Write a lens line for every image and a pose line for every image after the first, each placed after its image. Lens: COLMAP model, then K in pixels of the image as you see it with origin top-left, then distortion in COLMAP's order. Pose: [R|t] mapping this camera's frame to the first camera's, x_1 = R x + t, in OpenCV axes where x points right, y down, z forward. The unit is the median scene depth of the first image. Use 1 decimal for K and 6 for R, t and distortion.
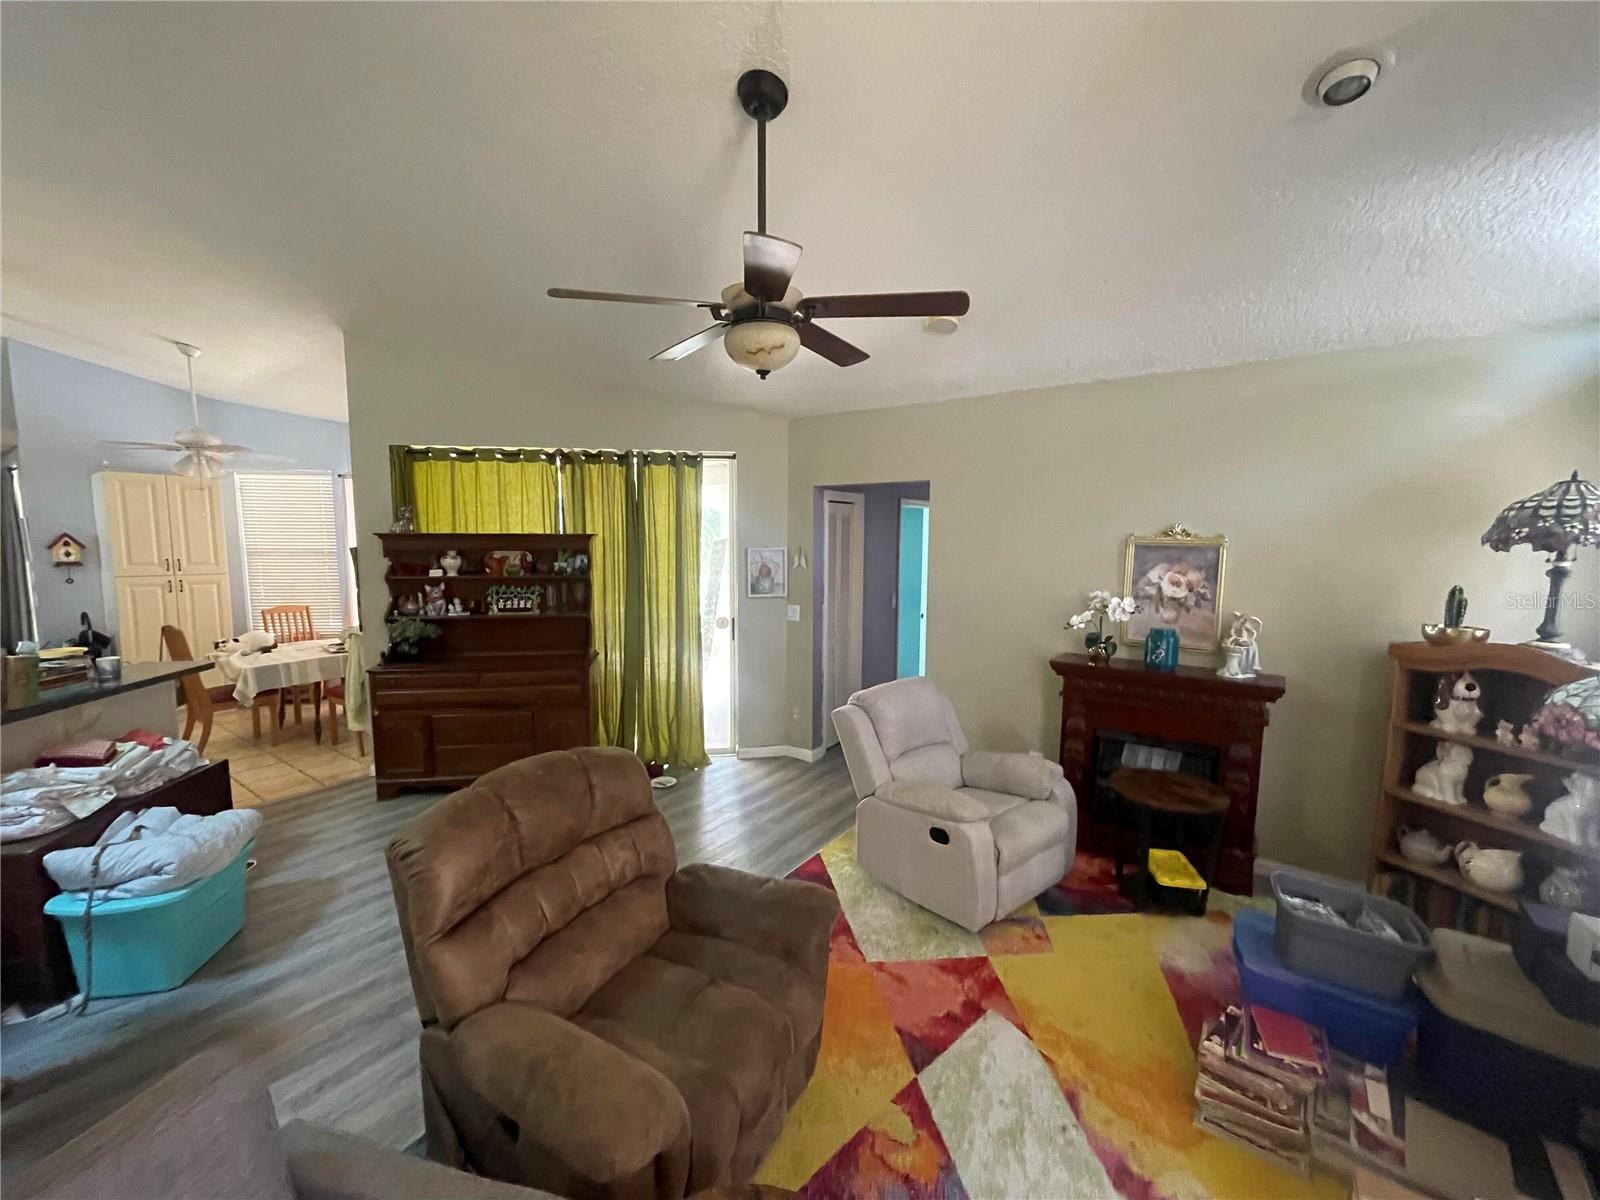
lens RADIAL K [[647.6, 0, 802.0], [0, 647.6, 602.7], [0, 0, 1]] dist [0.013522, 0.000084]
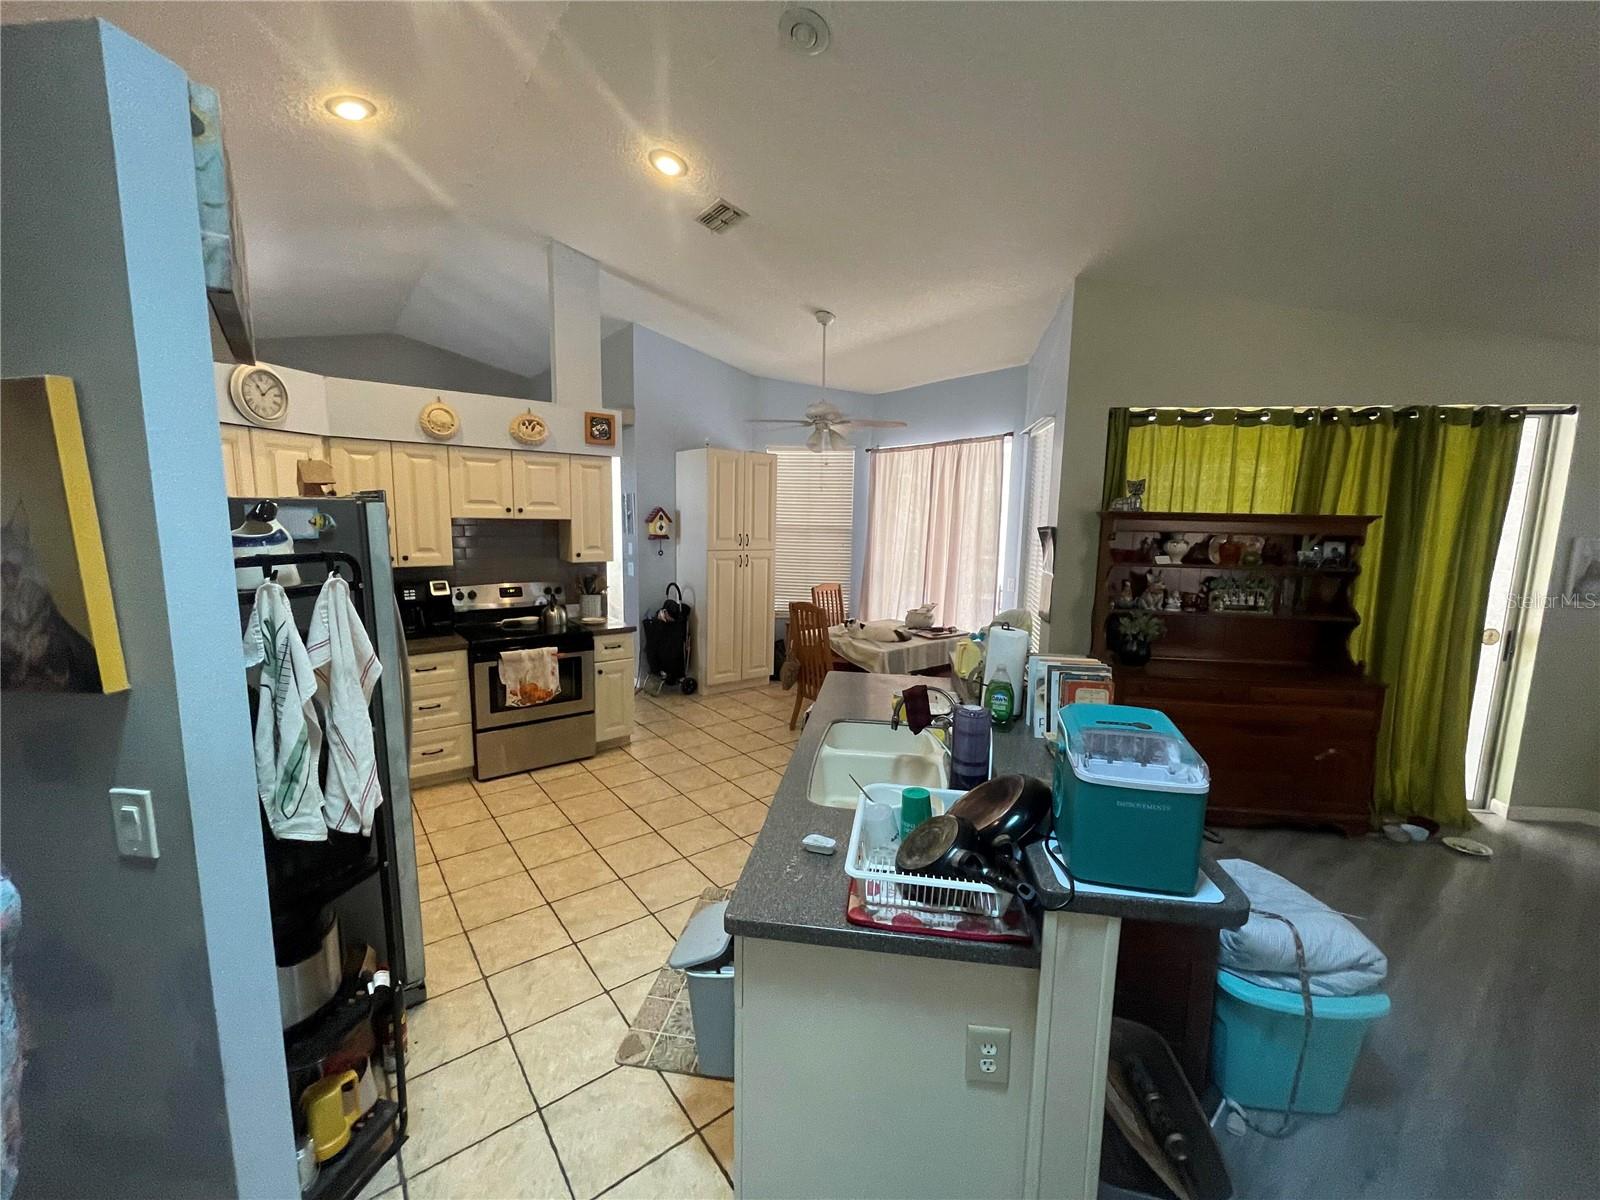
lens RADIAL K [[645.3, 0, 803.8], [0, 645.3, 604.2], [0, 0, 1]] dist [-0.001262, 0.000126]
pose [[0.960820, 0.052470, -0.272160, -0.744502], [-0.043519, 0.998298, 0.038827, -0.001020], [0.273734, -0.025462, 0.961468, 0.071112]]
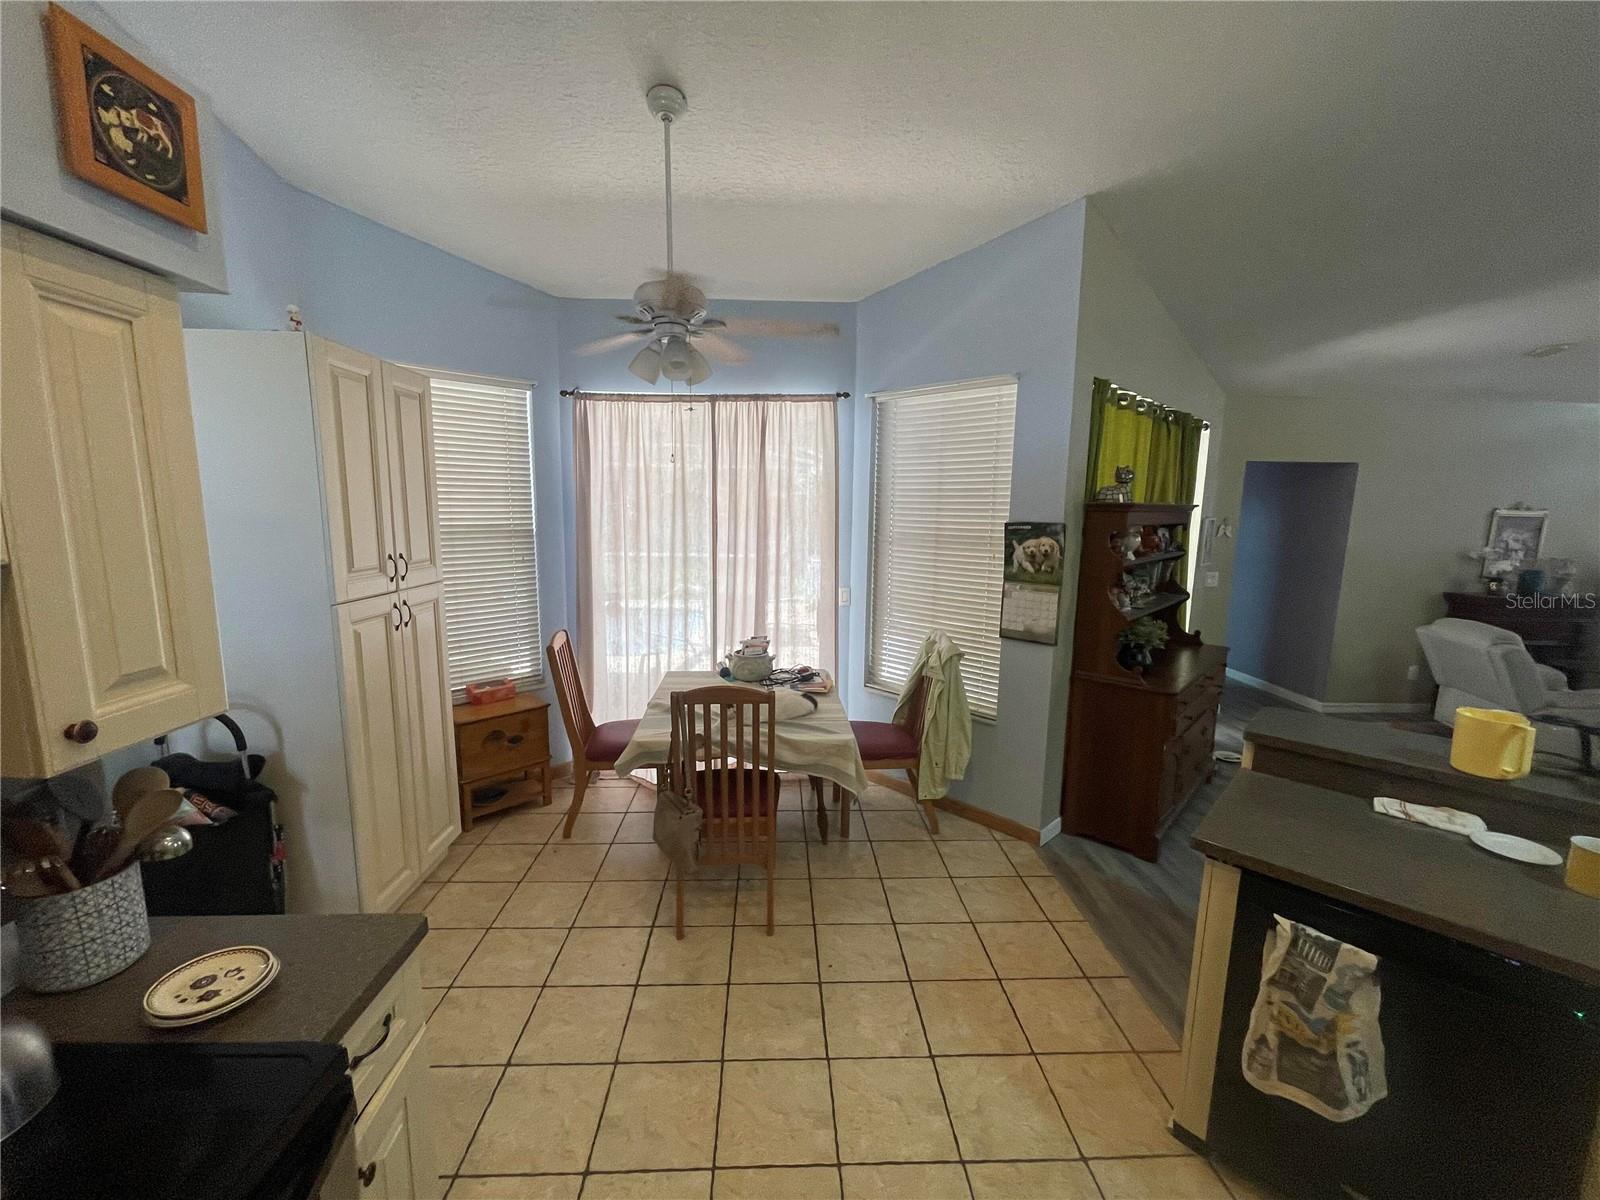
lens RADIAL K [[645.3, 0, 803.8], [0, 645.3, 604.2], [0, 0, 1]] dist [-0.001262, 0.000126]
pose [[0.784440, -0.089229, 0.613753, -1.278377], [0.054868, 0.995701, 0.074630, -0.064326], [-0.617773, -0.024867, 0.785963, 0.616477]]
